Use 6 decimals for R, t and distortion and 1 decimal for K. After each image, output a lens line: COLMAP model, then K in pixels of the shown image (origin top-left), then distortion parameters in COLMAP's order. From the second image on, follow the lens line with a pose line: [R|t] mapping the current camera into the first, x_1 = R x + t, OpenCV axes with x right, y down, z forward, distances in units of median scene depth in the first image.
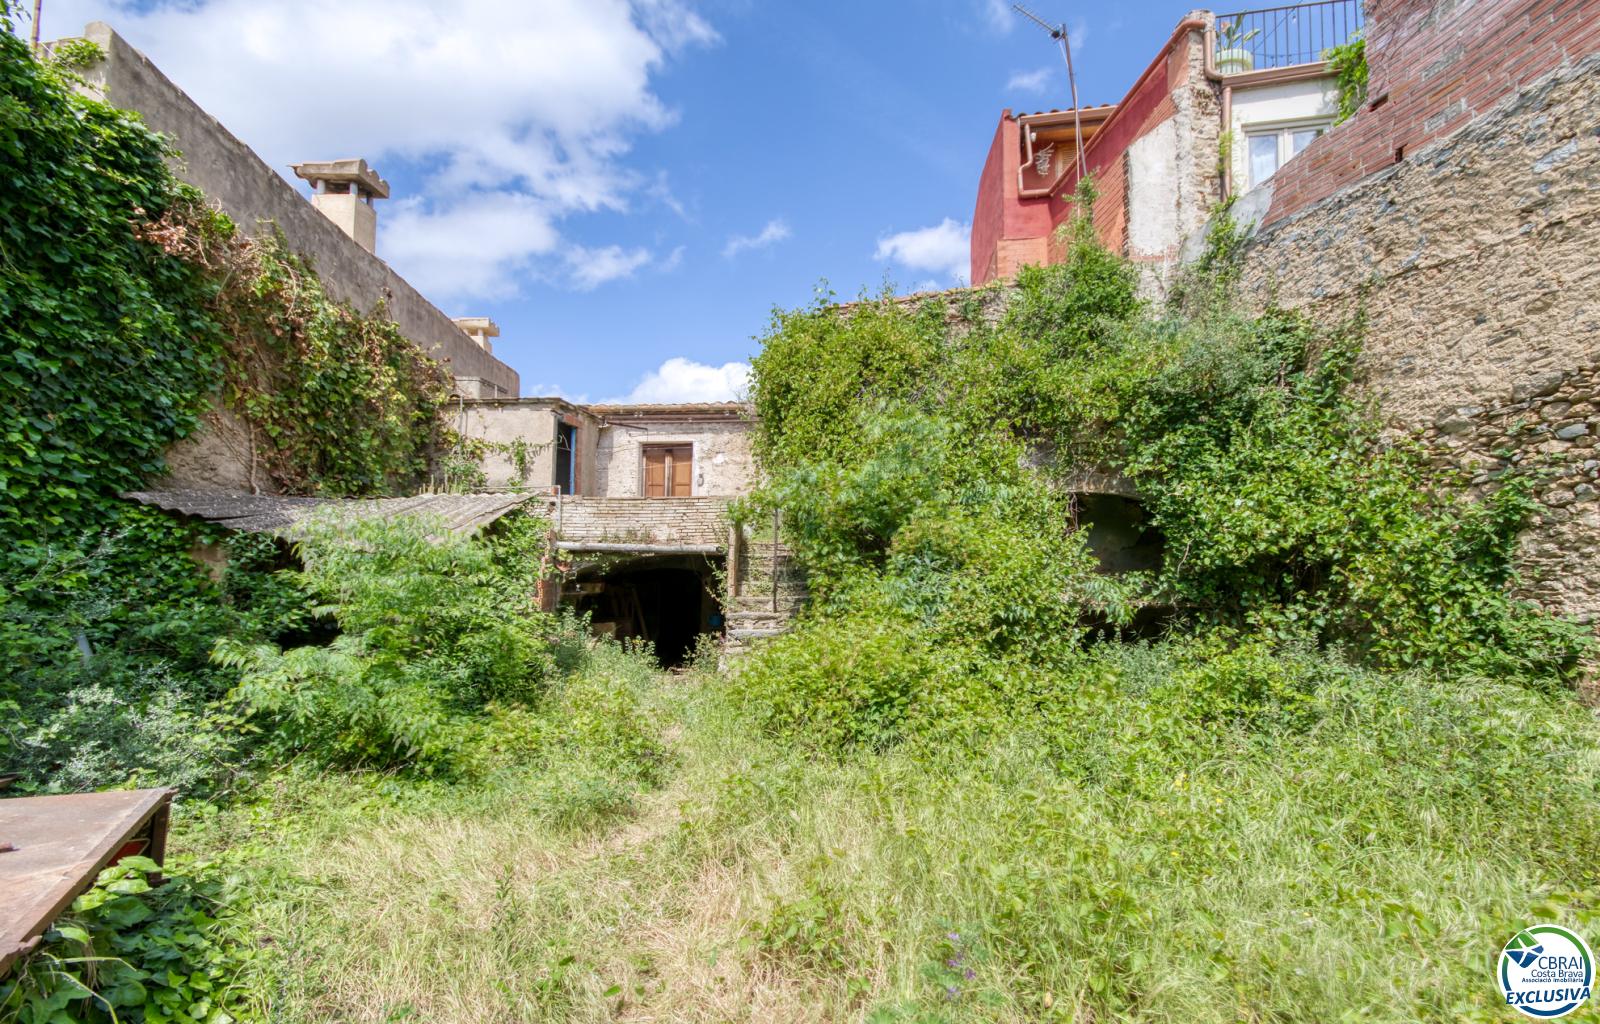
lens RADIAL K [[702.7, 0, 831.8], [0, 702.7, 504.2], [0, 0, 1]] dist [0.024215, -0.003773]
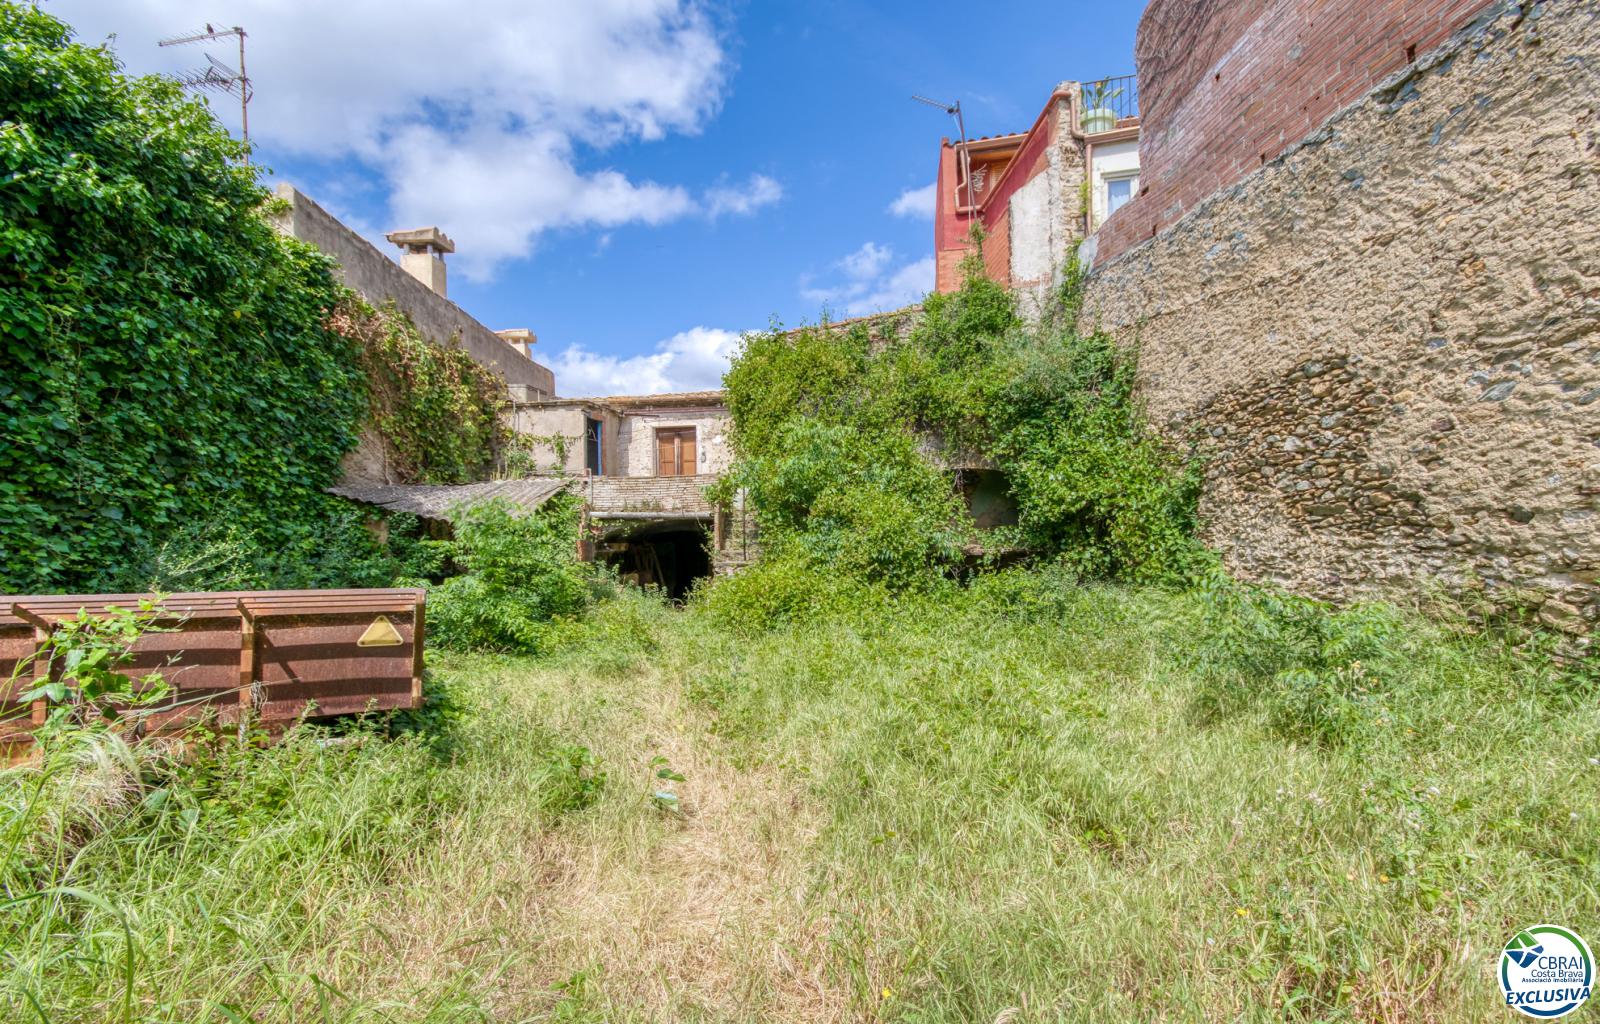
lens RADIAL K [[709.8, 0, 806.5], [0, 709.8, 509.0], [0, 0, 1]] dist [0.018852, -0.000003]
pose [[0.996743, -0.021181, -0.077811, 0.156885], [0.026156, 0.997640, 0.063480, -0.034868], [0.076283, -0.065308, 0.994945, -0.392801]]
